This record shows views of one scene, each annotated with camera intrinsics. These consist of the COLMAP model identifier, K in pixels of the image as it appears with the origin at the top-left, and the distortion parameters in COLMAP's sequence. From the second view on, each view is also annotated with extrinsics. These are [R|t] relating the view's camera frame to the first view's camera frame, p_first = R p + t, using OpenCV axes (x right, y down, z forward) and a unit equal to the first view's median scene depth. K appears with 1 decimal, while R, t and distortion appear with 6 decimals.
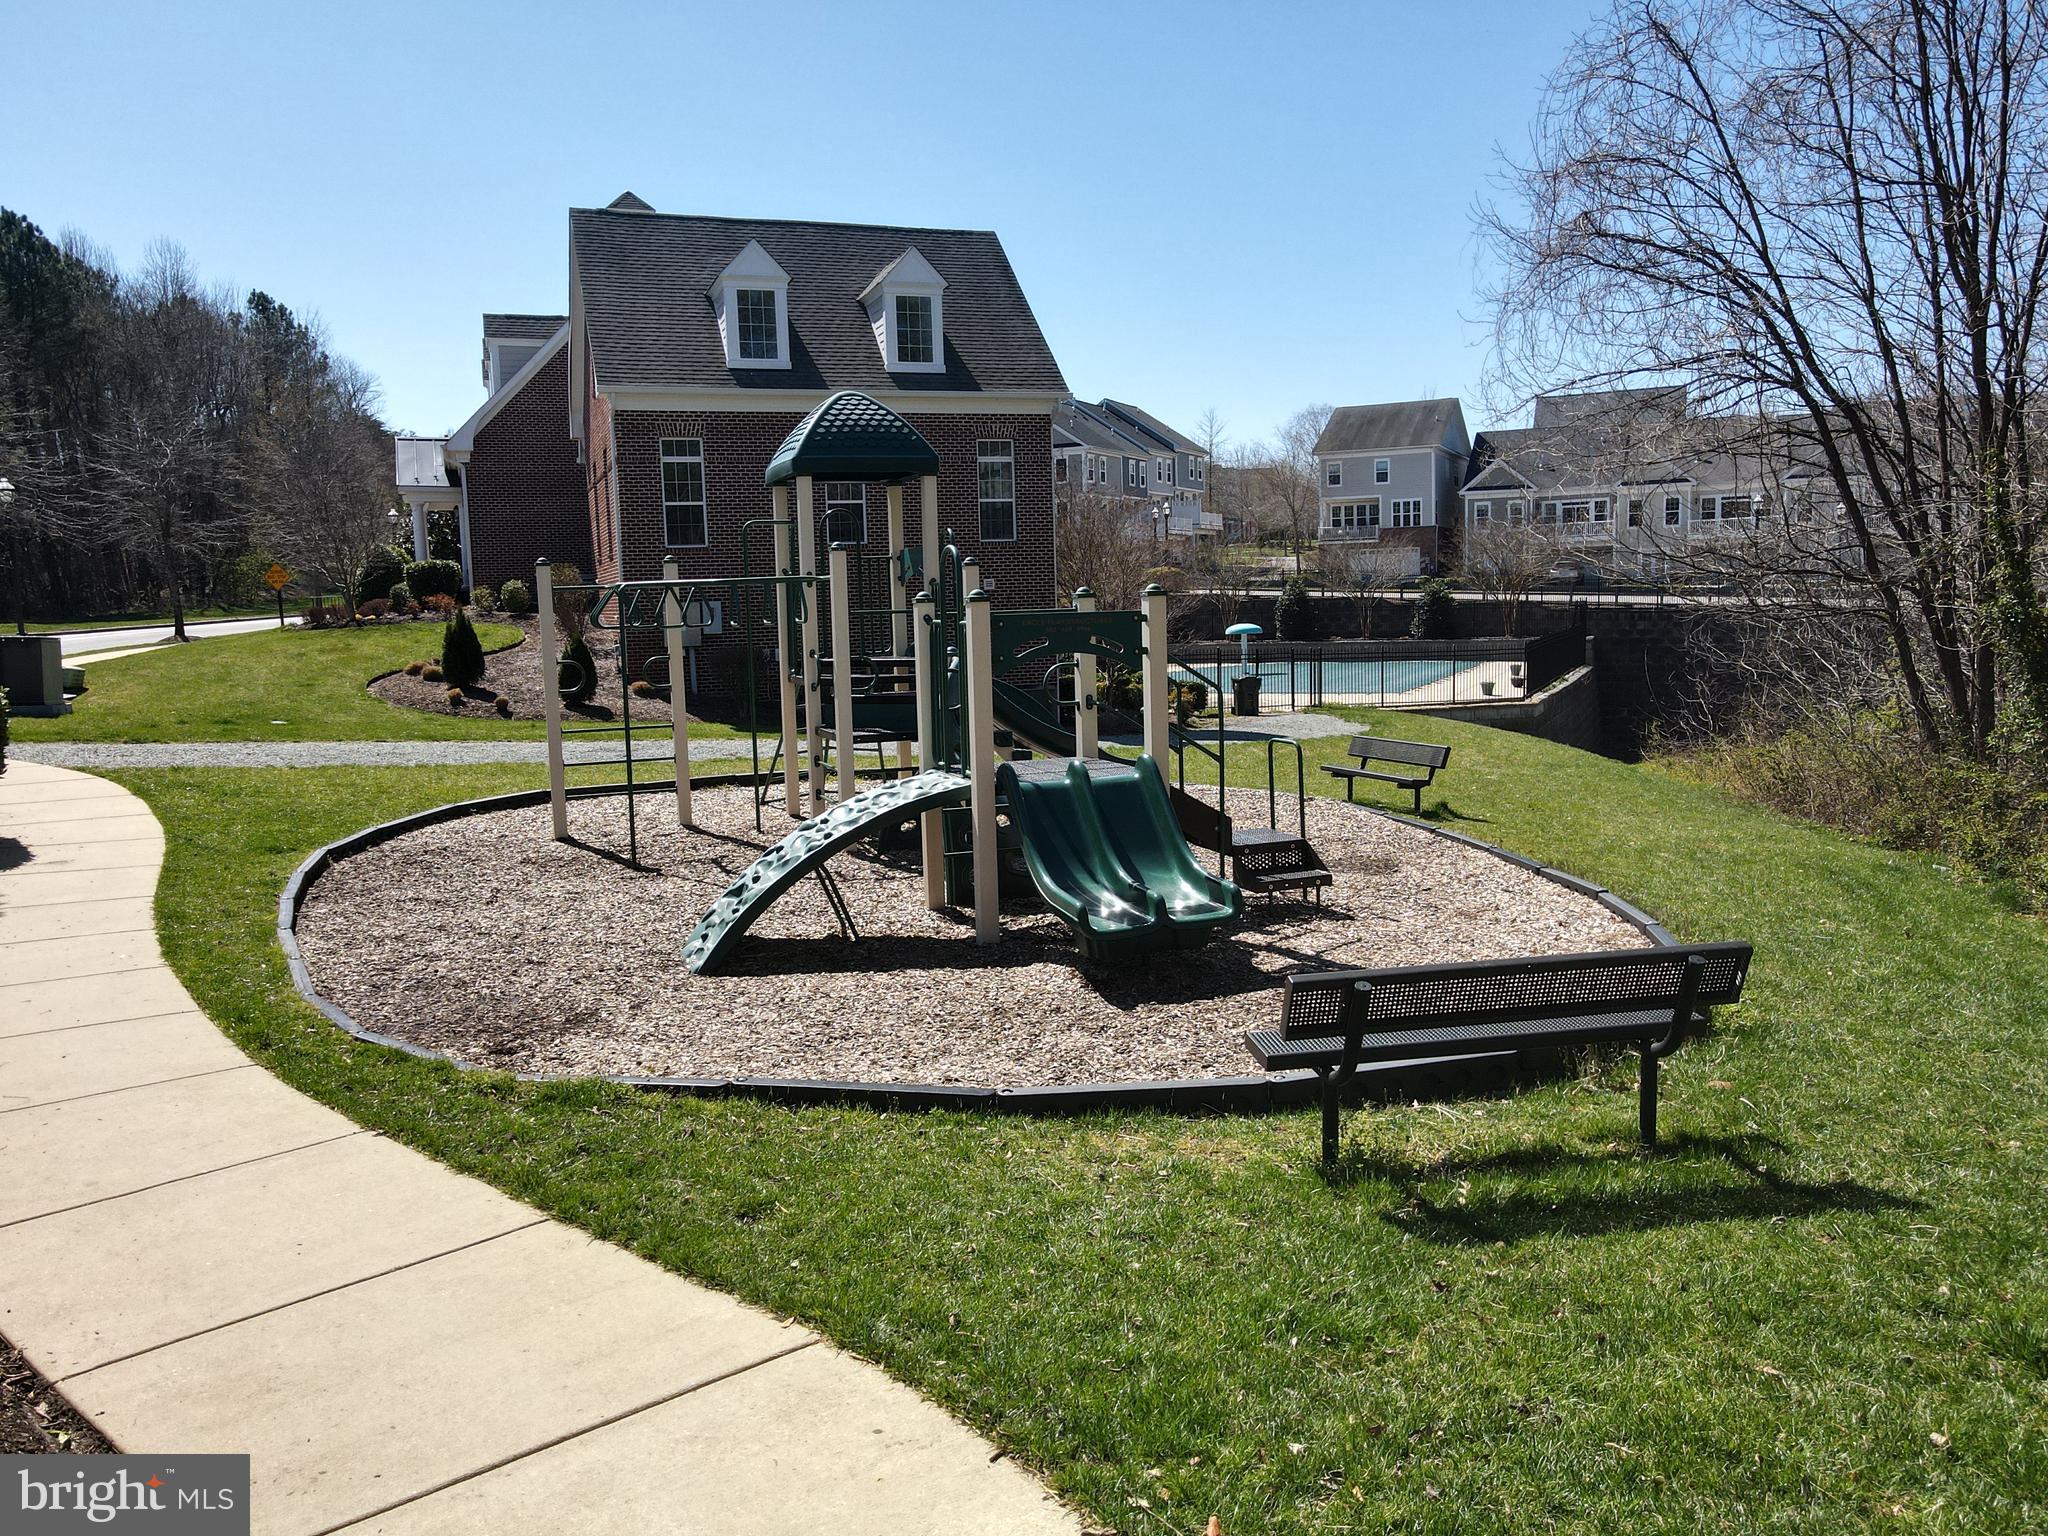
lens RADIAL K [[1498.2, 0, 1012.3], [0, 1498.2, 754.4], [0, 0, 1]] dist [-0.001183, 0.030764]
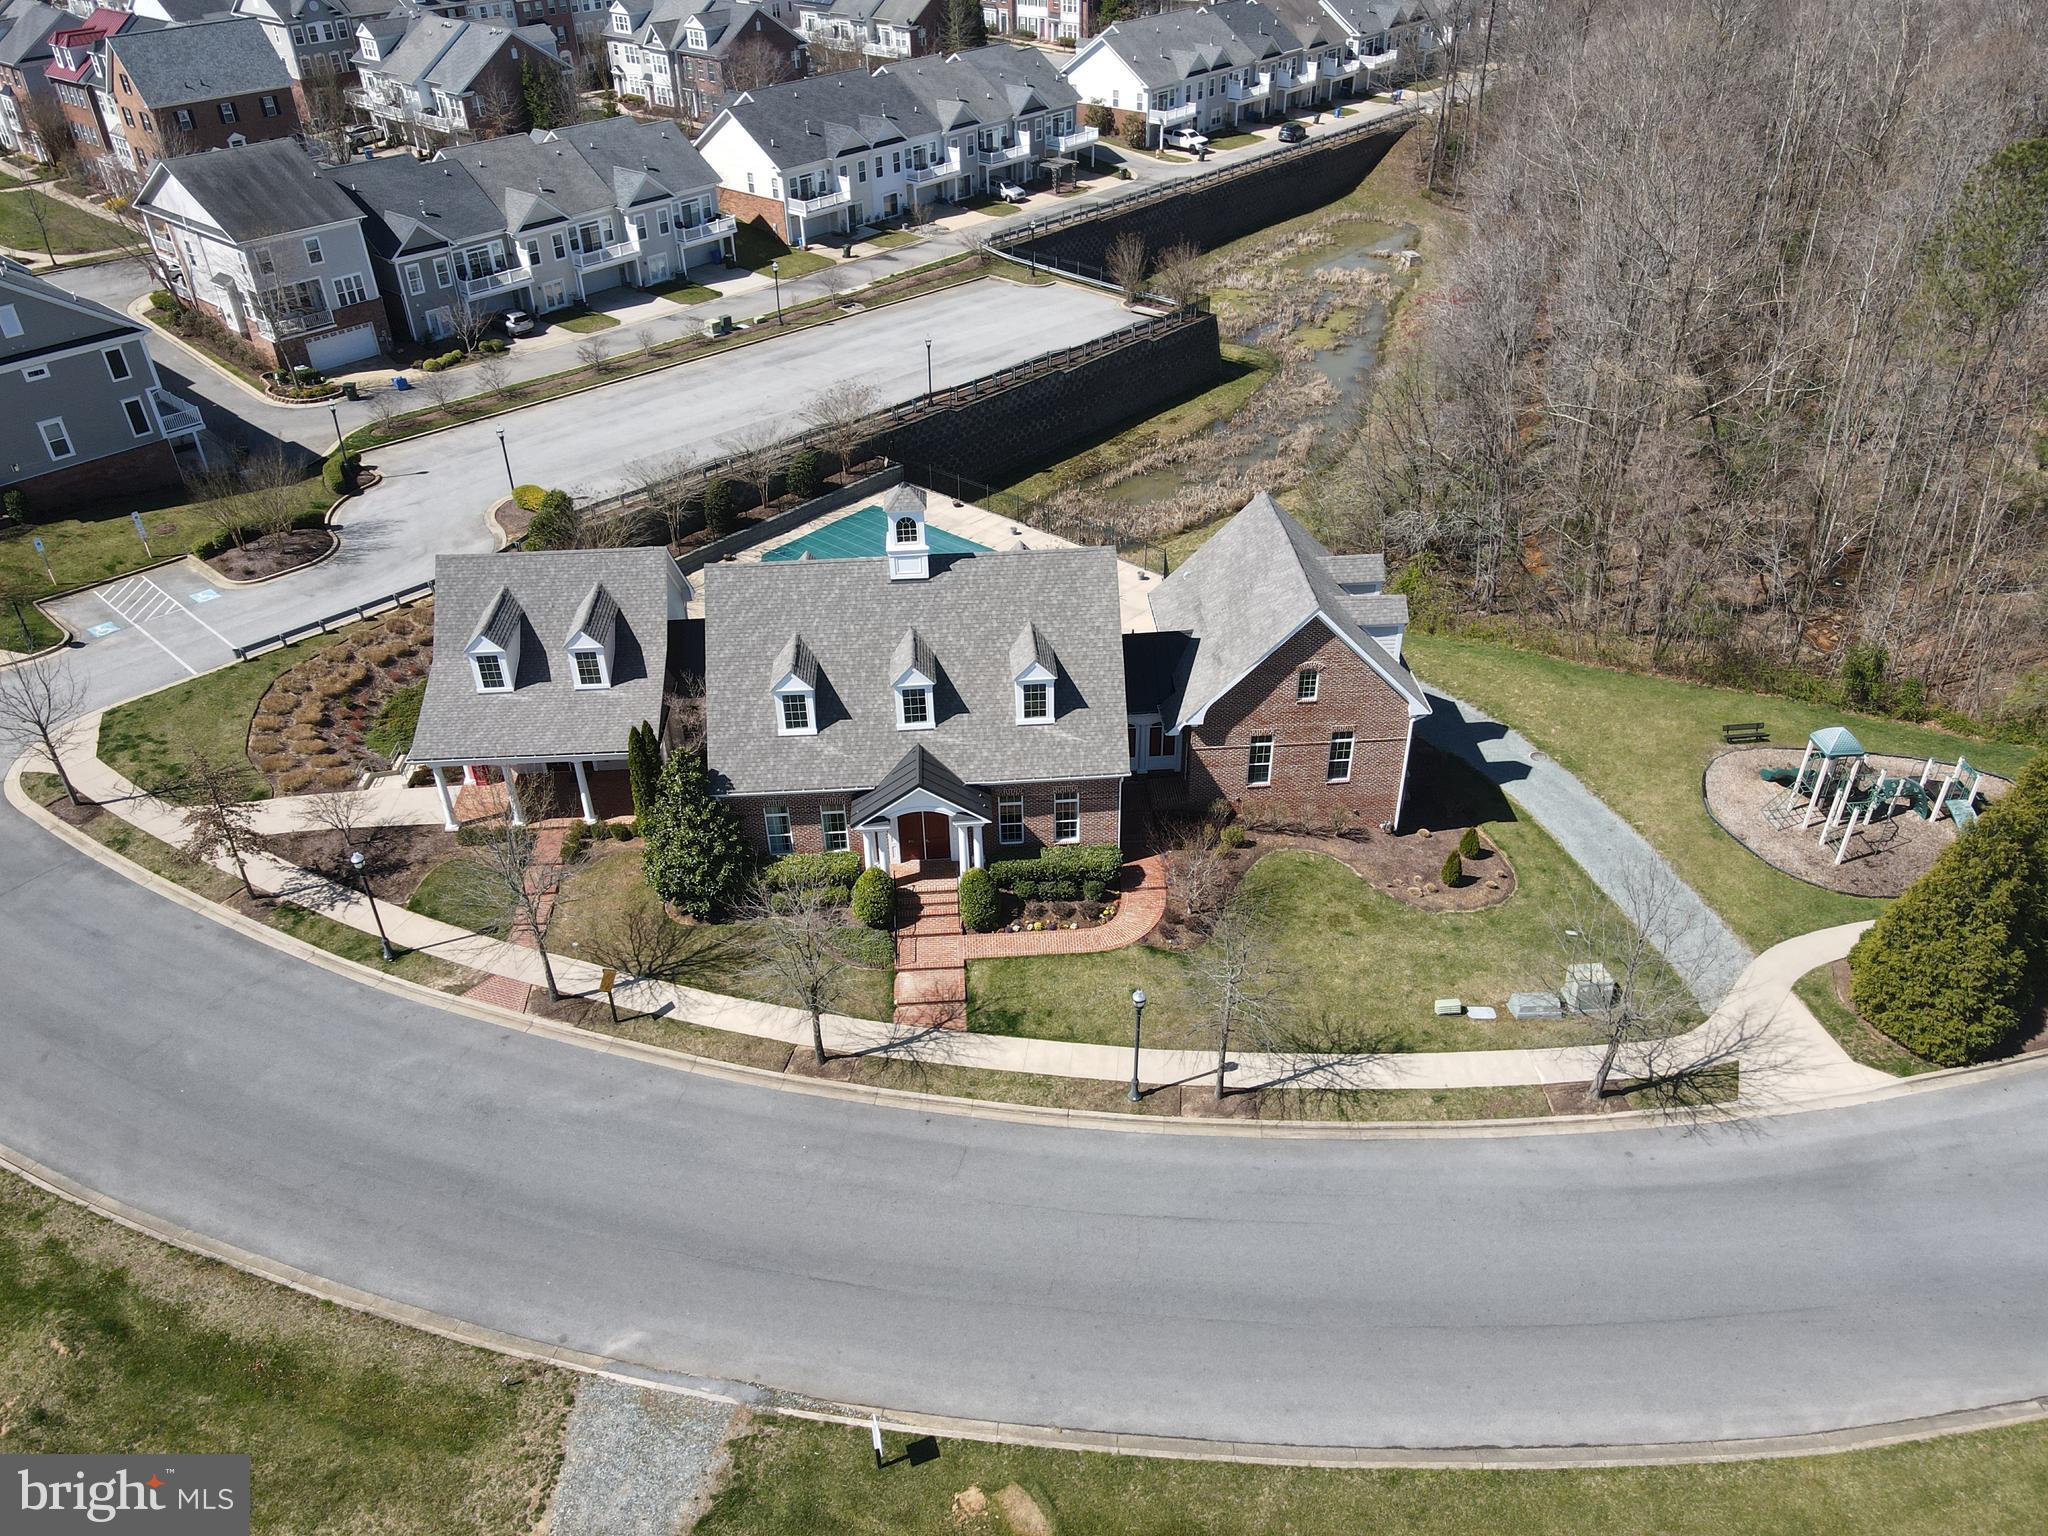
lens RADIAL K [[1498.2, 0, 1014.2], [0, 1498.2, 763.8], [0, 0, 1]] dist [-0.001183, 0.030764]
pose [[0.288386, -0.517440, 0.805661, -1.802665], [0.115347, 0.854055, 0.507233, -1.099929], [-0.950541, -0.053348, 0.305983, 0.852116]]
